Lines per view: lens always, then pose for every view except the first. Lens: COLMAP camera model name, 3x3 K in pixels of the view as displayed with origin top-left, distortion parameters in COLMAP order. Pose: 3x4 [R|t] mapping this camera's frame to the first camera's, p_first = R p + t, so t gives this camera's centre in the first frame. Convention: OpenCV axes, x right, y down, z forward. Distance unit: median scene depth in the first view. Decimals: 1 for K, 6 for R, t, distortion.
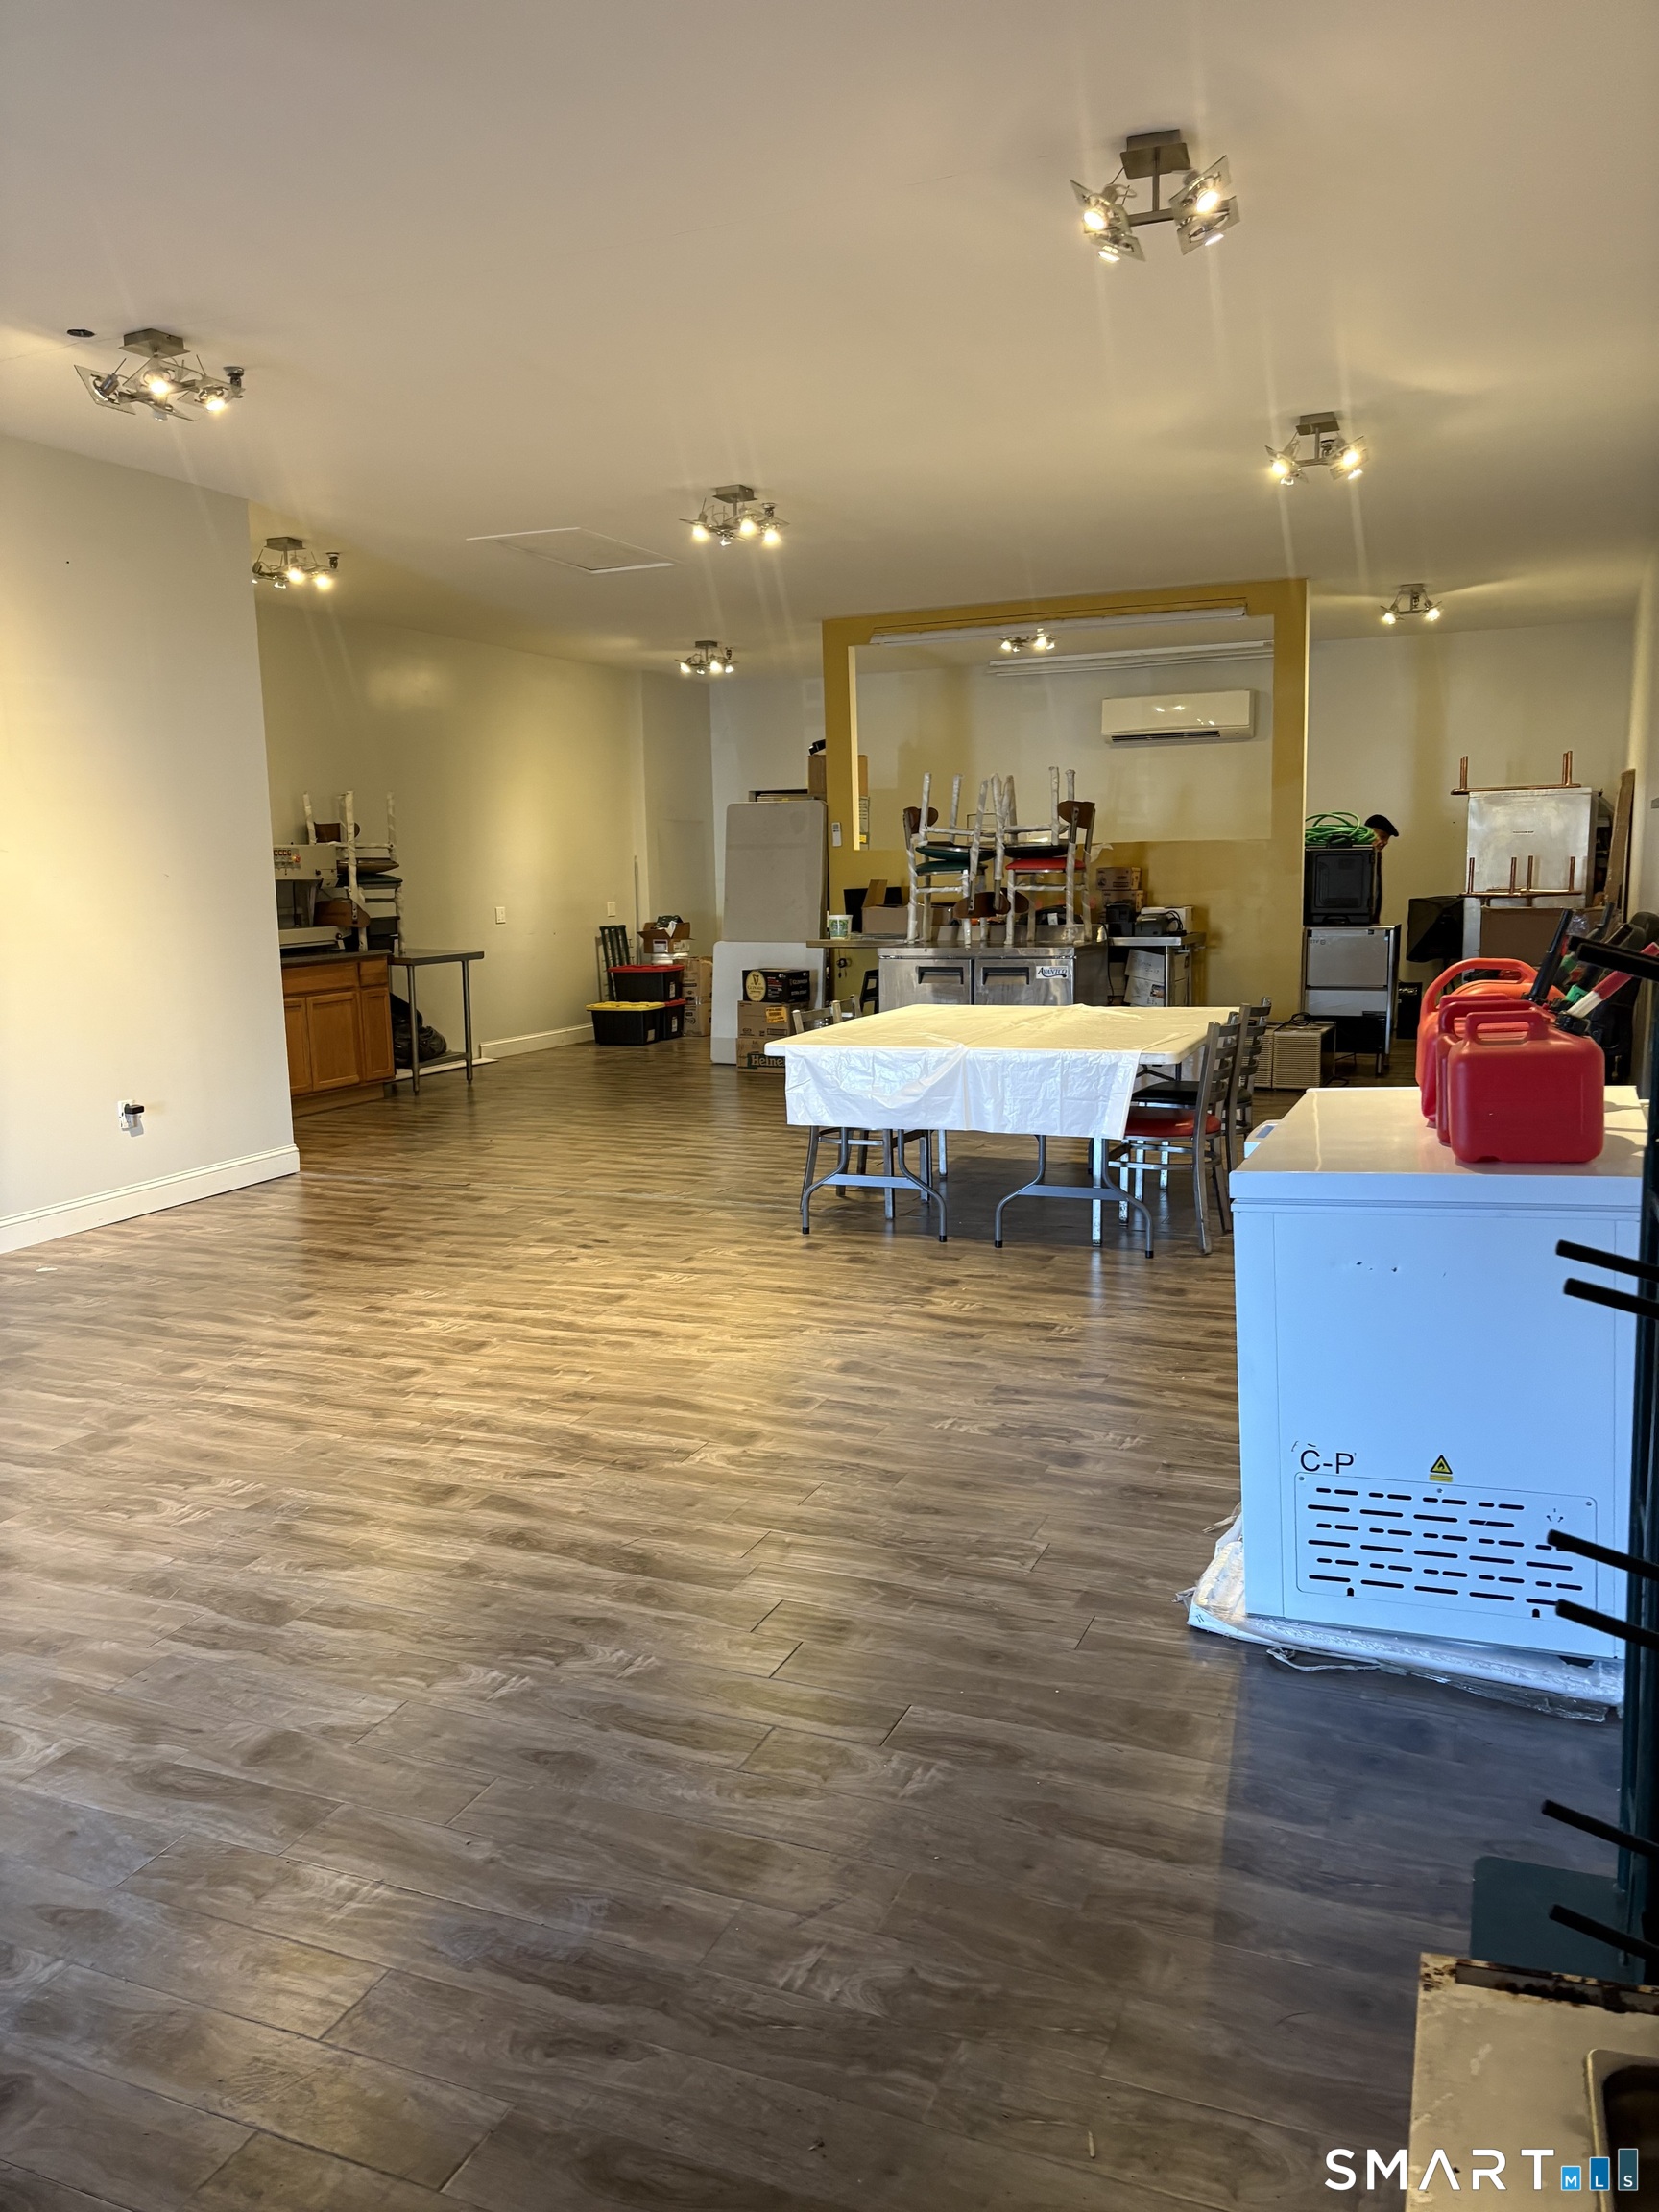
lens RADIAL K [[1671.2, 0, 831.9], [0, 1671.2, 1136.5], [0, 0, 1]] dist [0.096935, -0.199075]
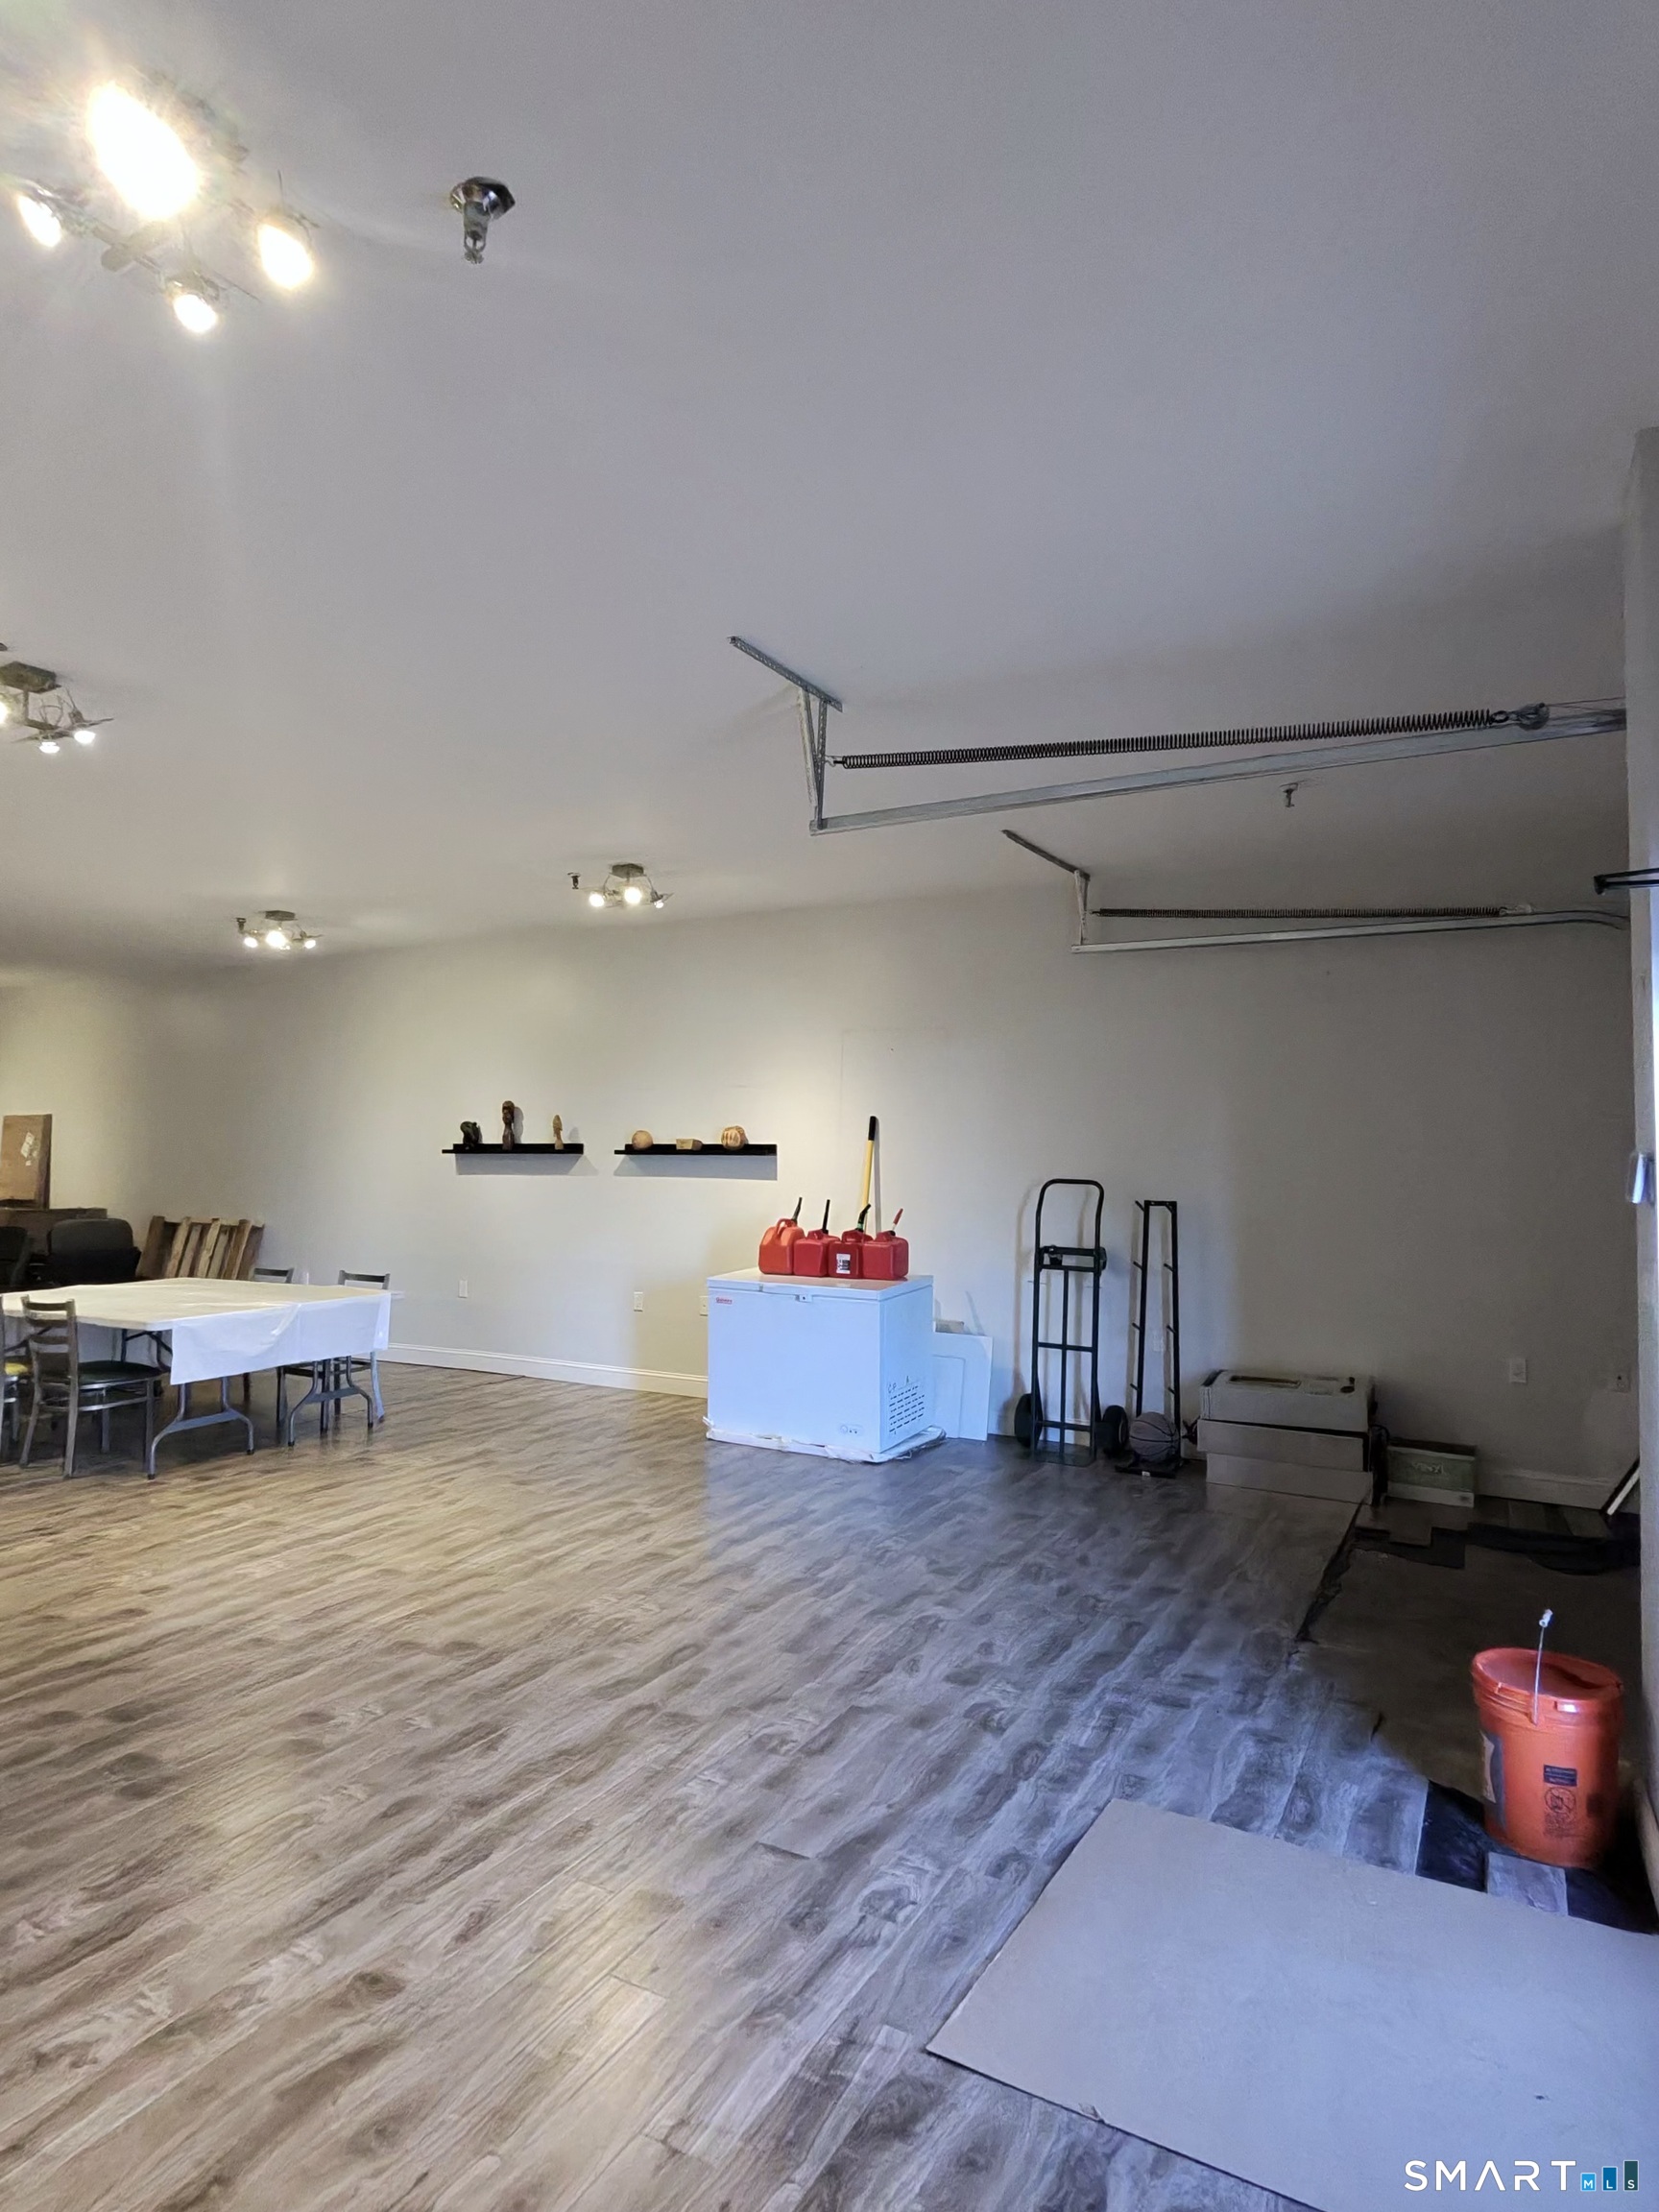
lens RADIAL K [[1279.1, 0, 837.0], [0, 1279.1, 1103.7], [0, 0, 1]] dist [0.003064, -0.000956]
pose [[0.083101, 0.063521, 0.994515, -0.981064], [0.149529, 0.985873, -0.075464, -0.070719], [-0.985259, 0.154980, 0.072428, 0.429273]]
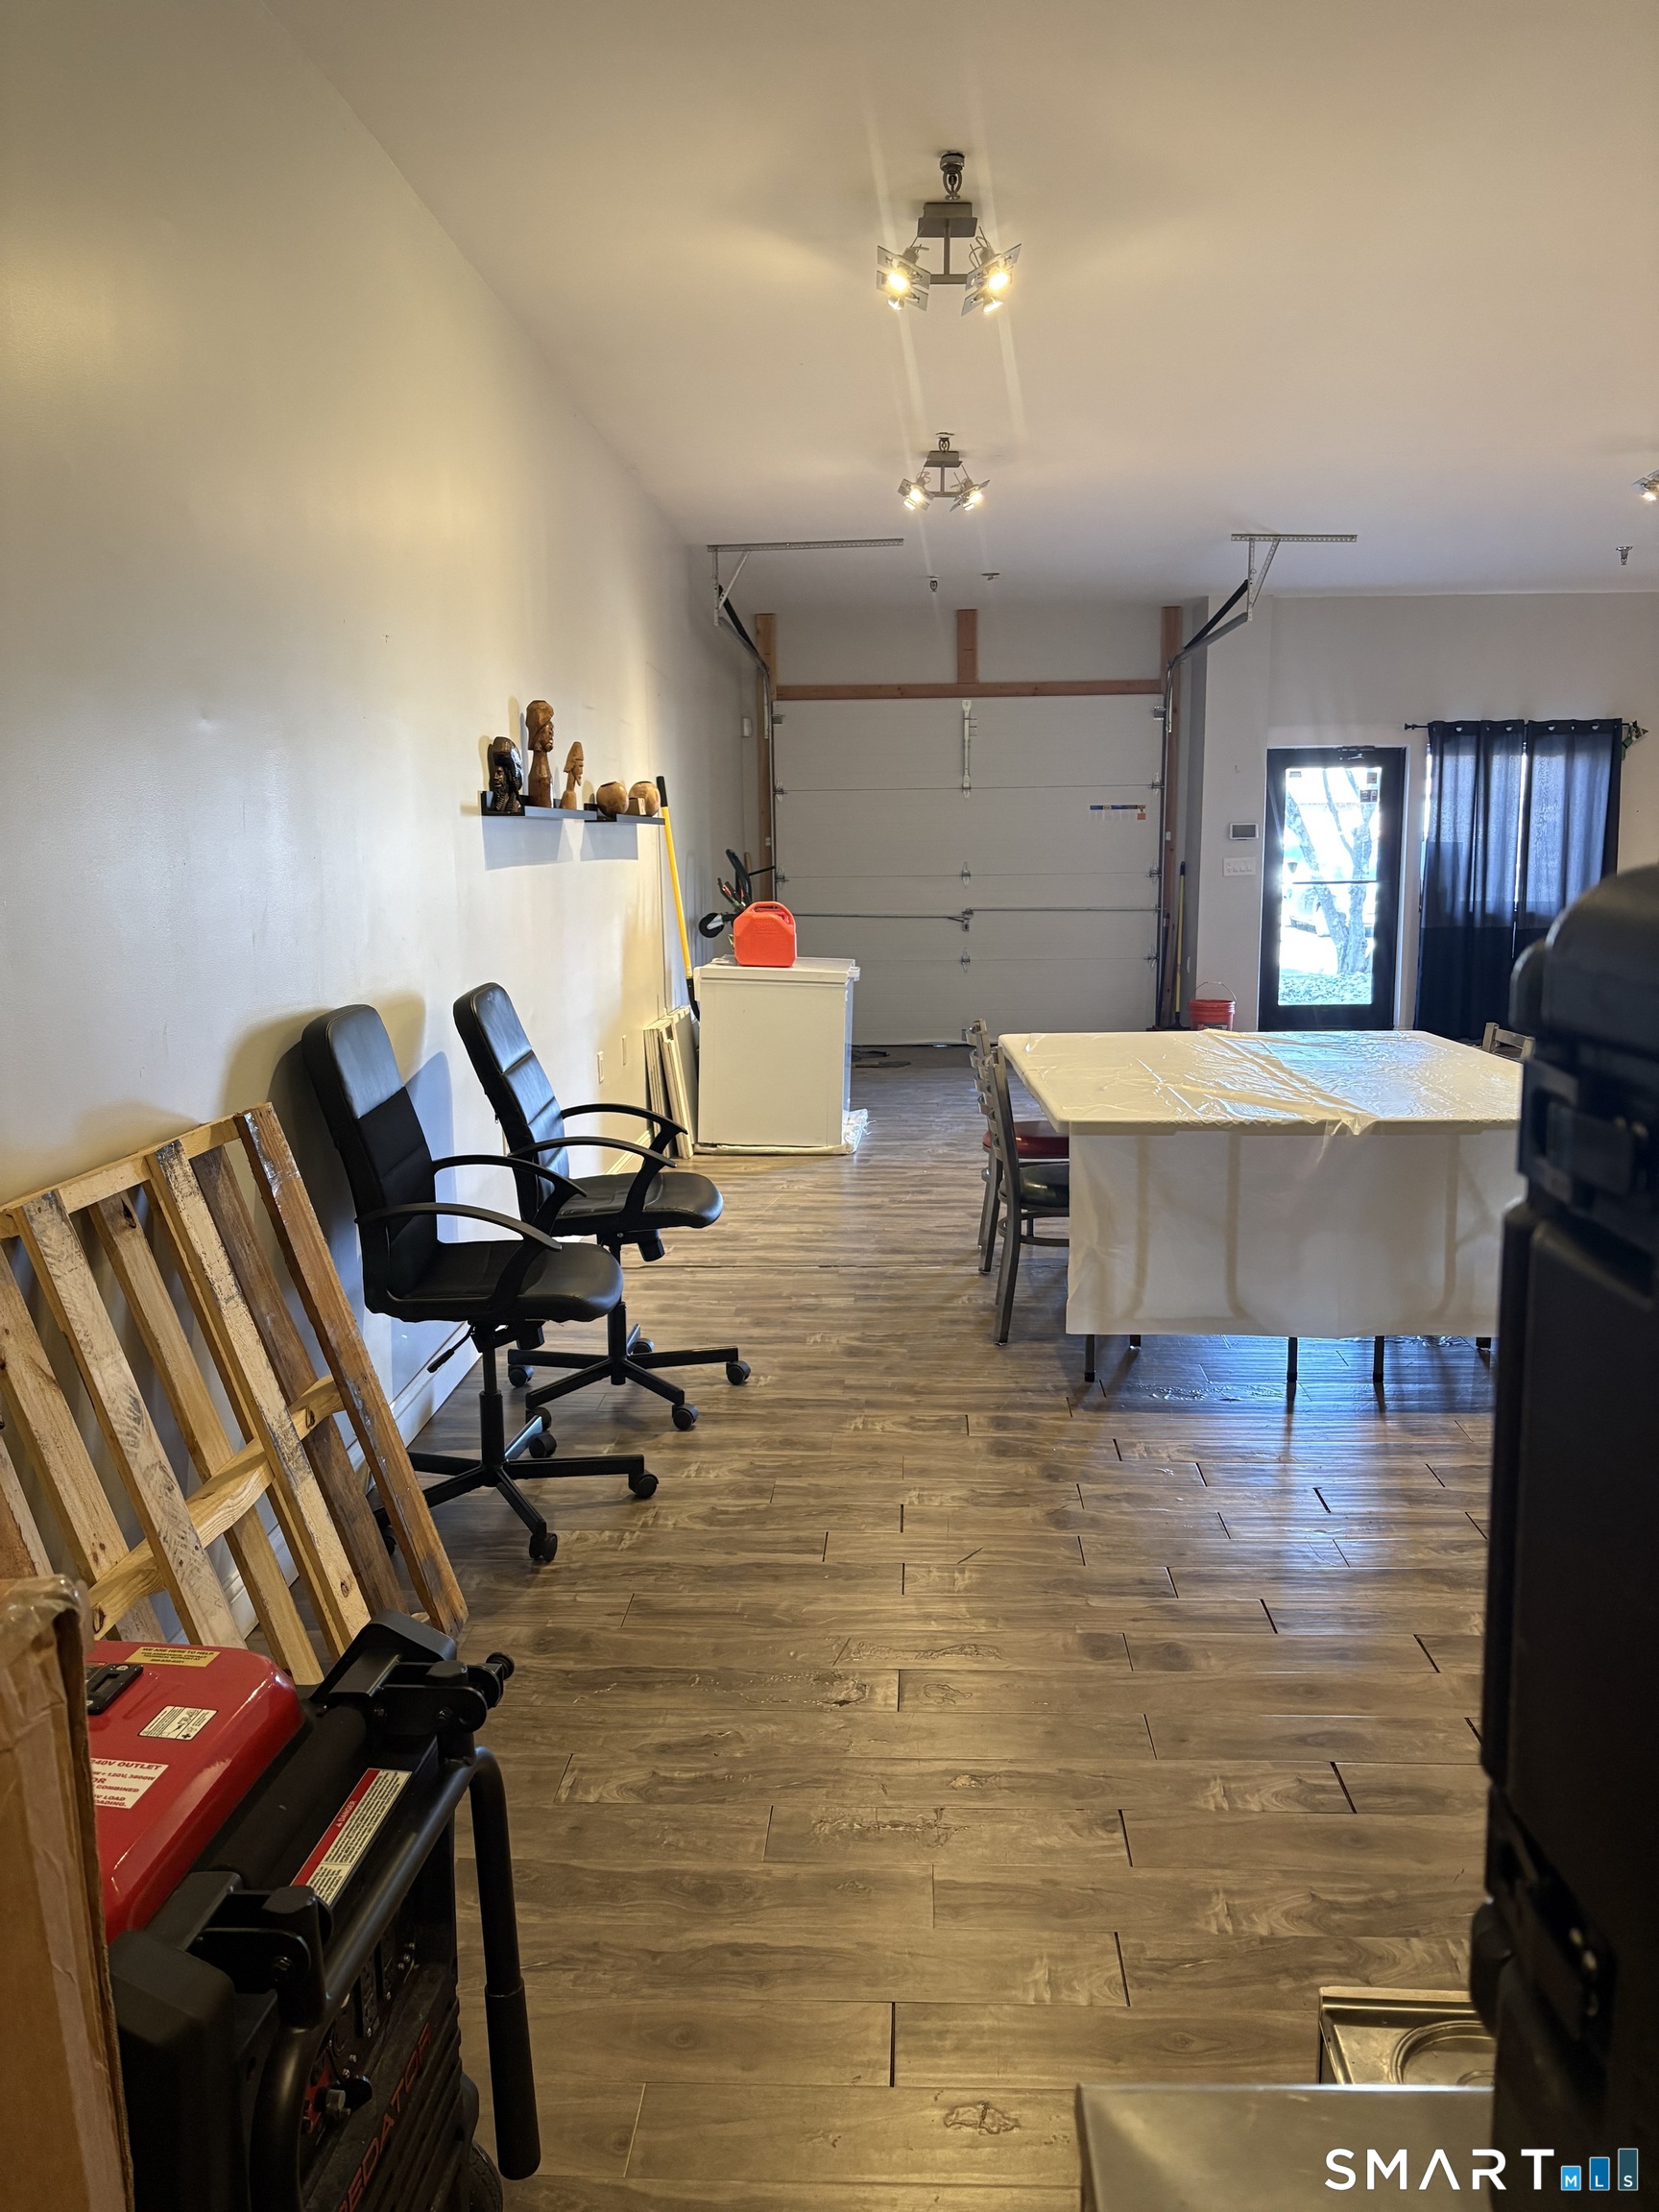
lens RADIAL K [[1673.6, 0, 858.9], [0, 1673.6, 1107.5], [0, 0, 1]] dist [0.052392, -0.051644]
pose [[-0.932135, 0.085607, -0.351847, 0.645763], [-0.029949, 0.950098, 0.310510, -0.322395], [0.360871, 0.299974, -0.883056, 1.840563]]
